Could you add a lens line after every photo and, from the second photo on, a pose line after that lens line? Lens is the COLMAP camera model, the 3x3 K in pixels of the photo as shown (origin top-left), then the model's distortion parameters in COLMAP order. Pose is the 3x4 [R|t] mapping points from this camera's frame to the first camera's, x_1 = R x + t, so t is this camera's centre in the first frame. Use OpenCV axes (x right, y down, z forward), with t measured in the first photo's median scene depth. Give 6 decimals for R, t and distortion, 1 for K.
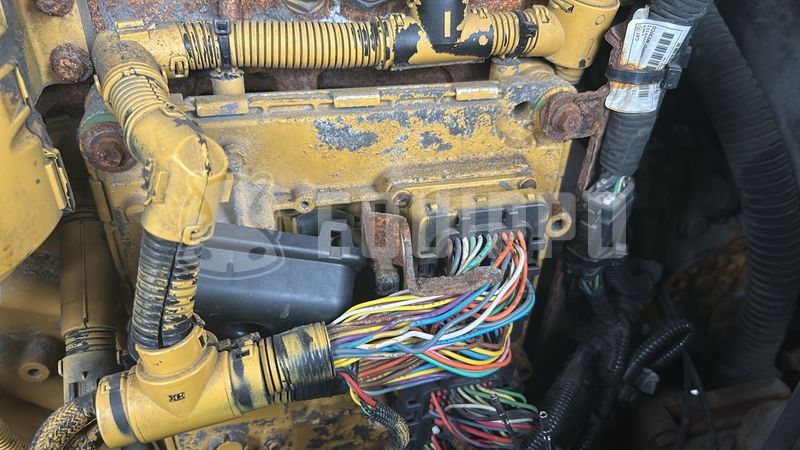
lens RADIAL K [[579.6, 0, 400.4], [0, 579.6, 226.5], [0, 0, 1]] dist [0.035930, -0.049404]
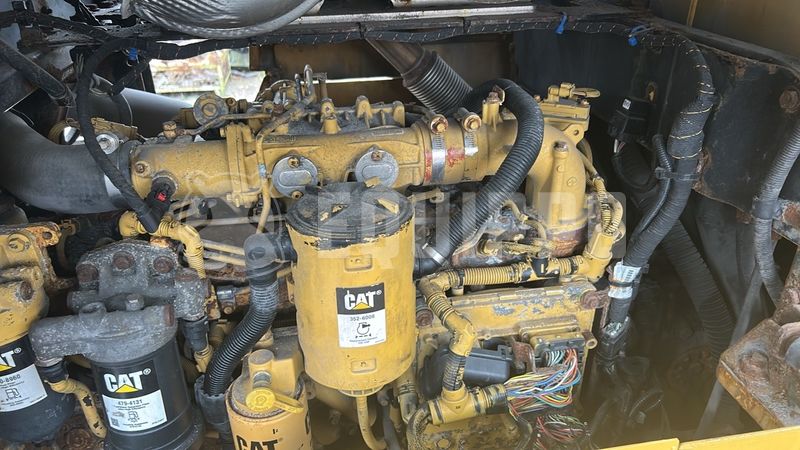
lens RADIAL K [[579.6, 0, 395.6], [0, 579.6, 224.5], [0, 0, 1]] dist [0.035930, -0.049404]
pose [[0.994119, -0.009254, -0.107901, -0.284818], [-0.003937, 0.992596, -0.121400, -0.215982], [0.108225, 0.121110, 0.986722, -1.632054]]
